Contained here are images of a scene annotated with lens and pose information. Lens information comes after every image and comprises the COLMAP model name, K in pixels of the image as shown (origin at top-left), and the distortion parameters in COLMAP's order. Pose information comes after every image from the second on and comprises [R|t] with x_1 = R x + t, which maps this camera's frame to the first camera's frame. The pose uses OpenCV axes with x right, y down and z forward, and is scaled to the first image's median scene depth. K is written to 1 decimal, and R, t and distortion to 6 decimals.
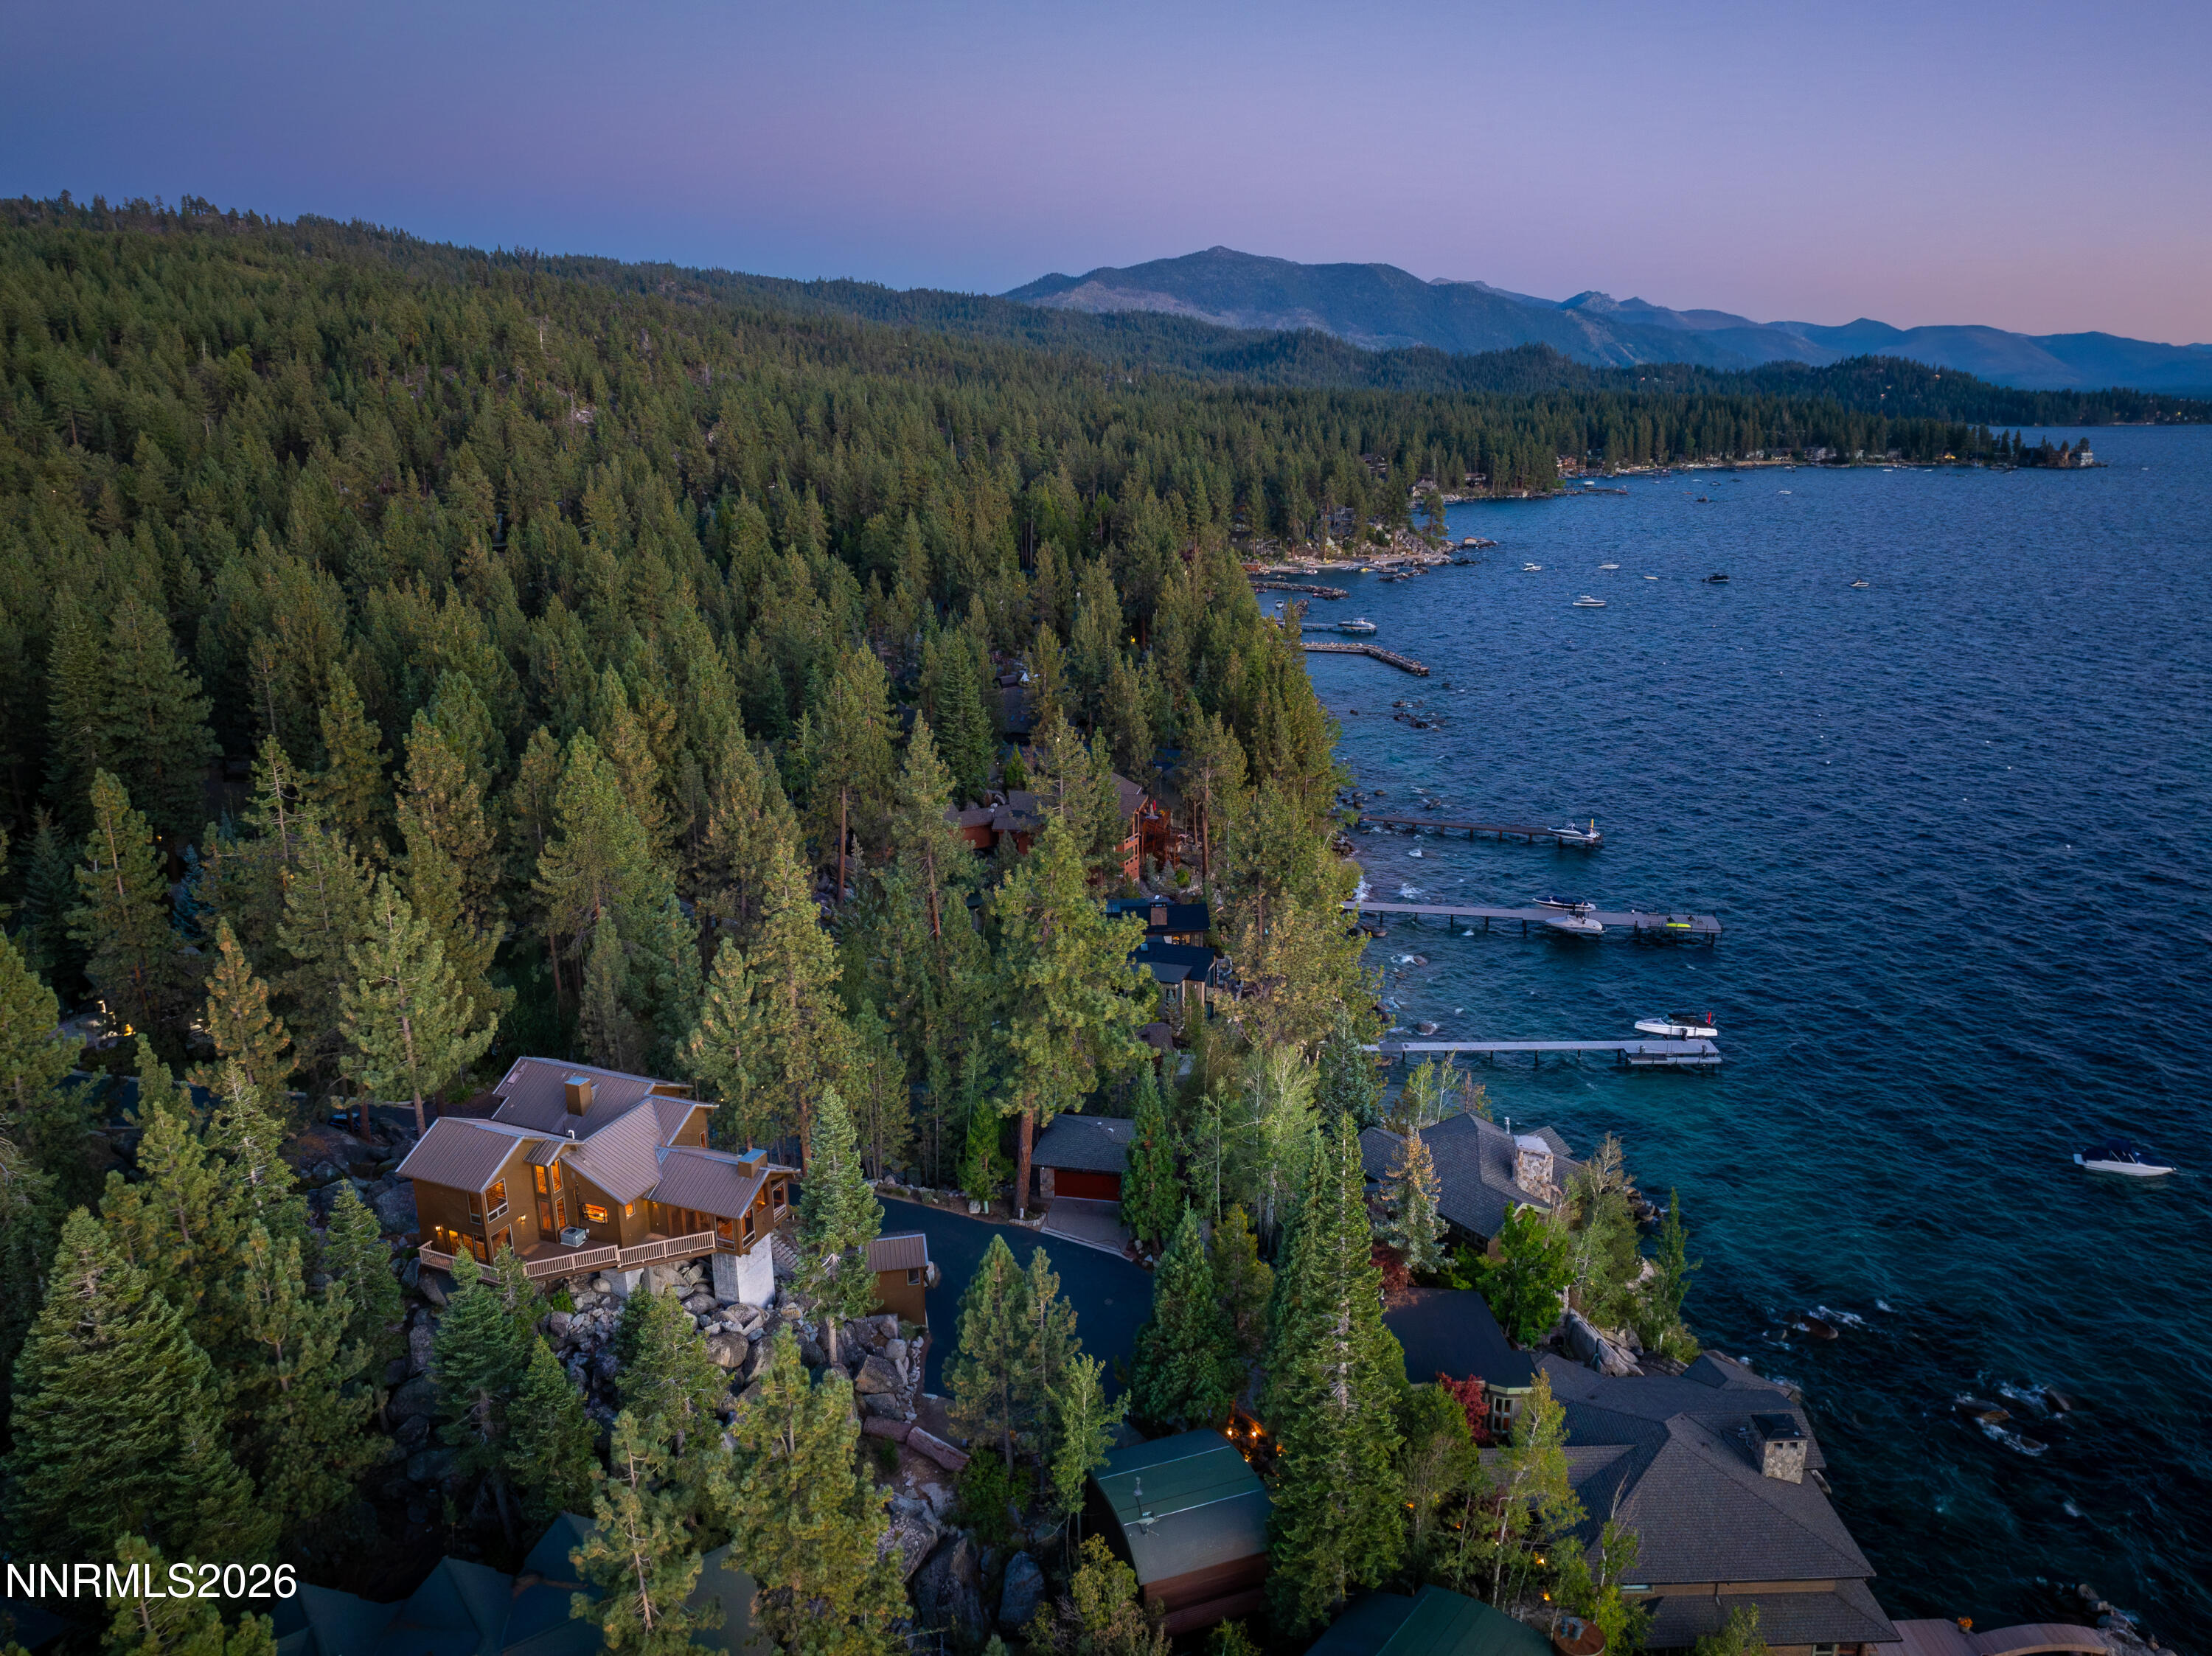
lens RADIAL K [[1558.5, 0, 1110.2], [0, 1558.5, 837.9], [0, 0, 1]] dist [-0.041350, 0.007148]
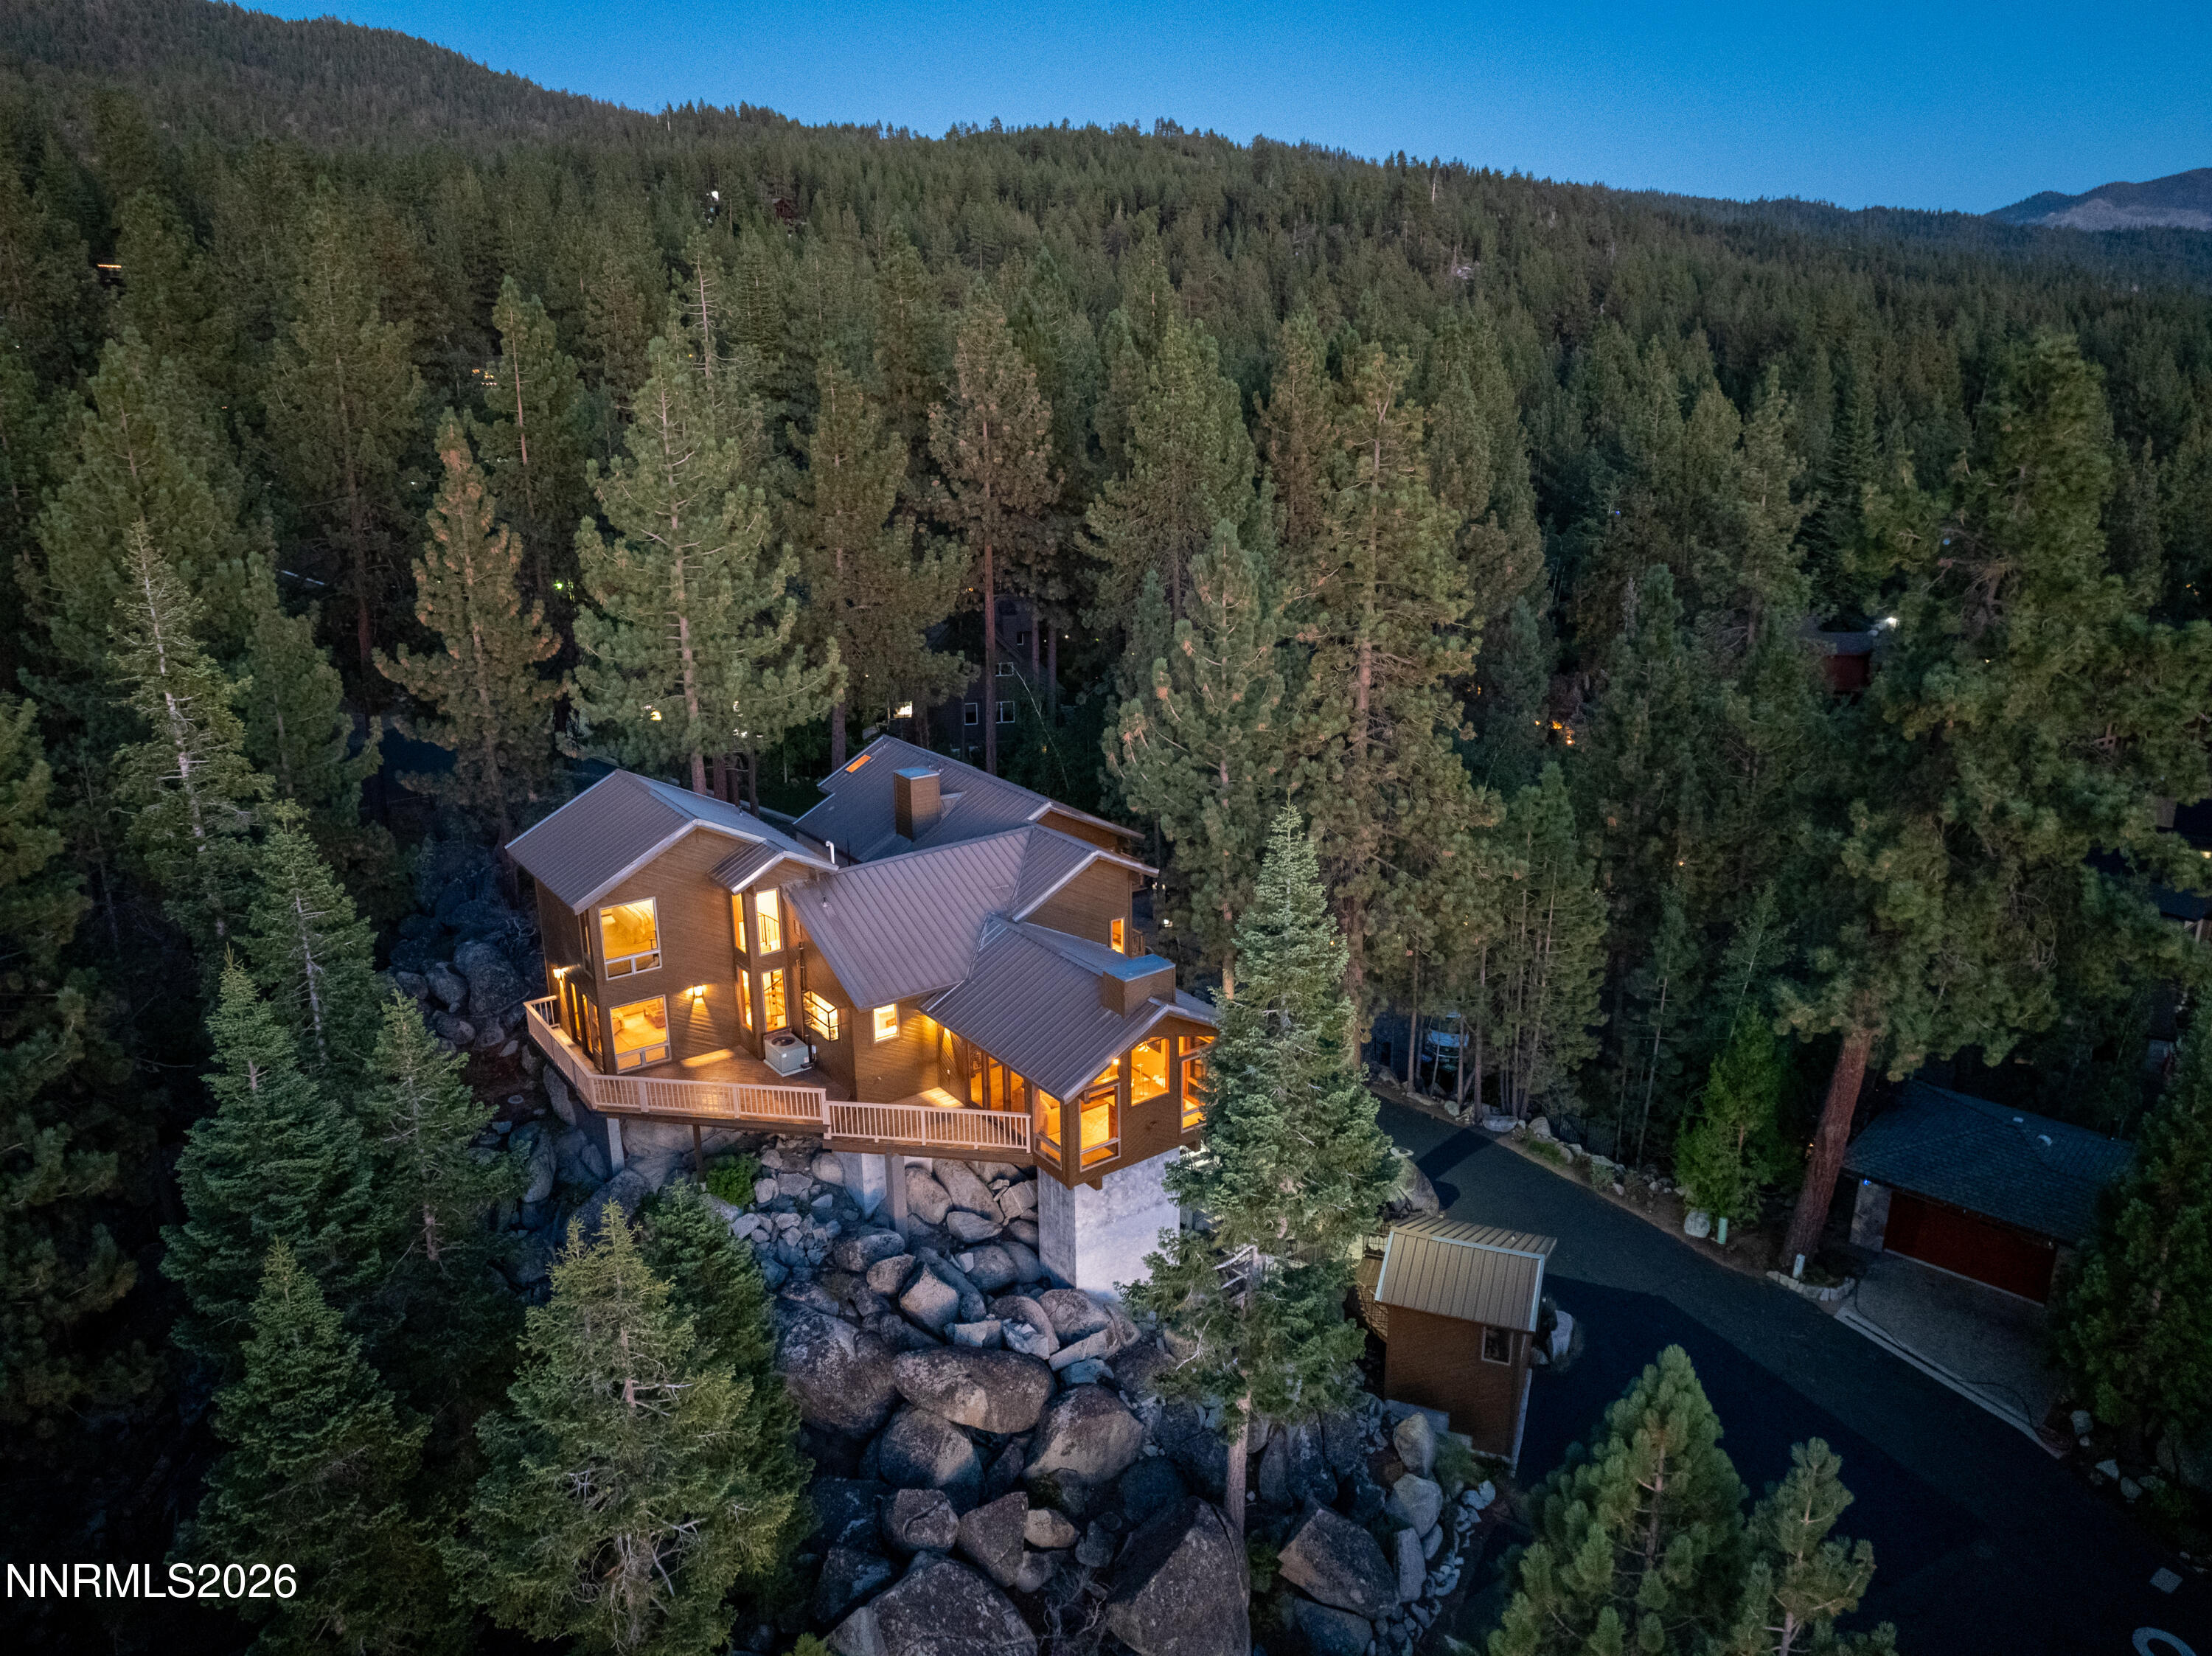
lens RADIAL K [[1558.5, 0, 1101.8], [0, 1558.5, 832.5], [0, 0, 1]] dist [-0.041350, 0.007148]
pose [[0.850128, 0.162559, -0.500856, -0.026941], [-0.143181, 0.986680, 0.077211, 0.119597], [0.506736, 0.006074, 0.862080, 0.547254]]
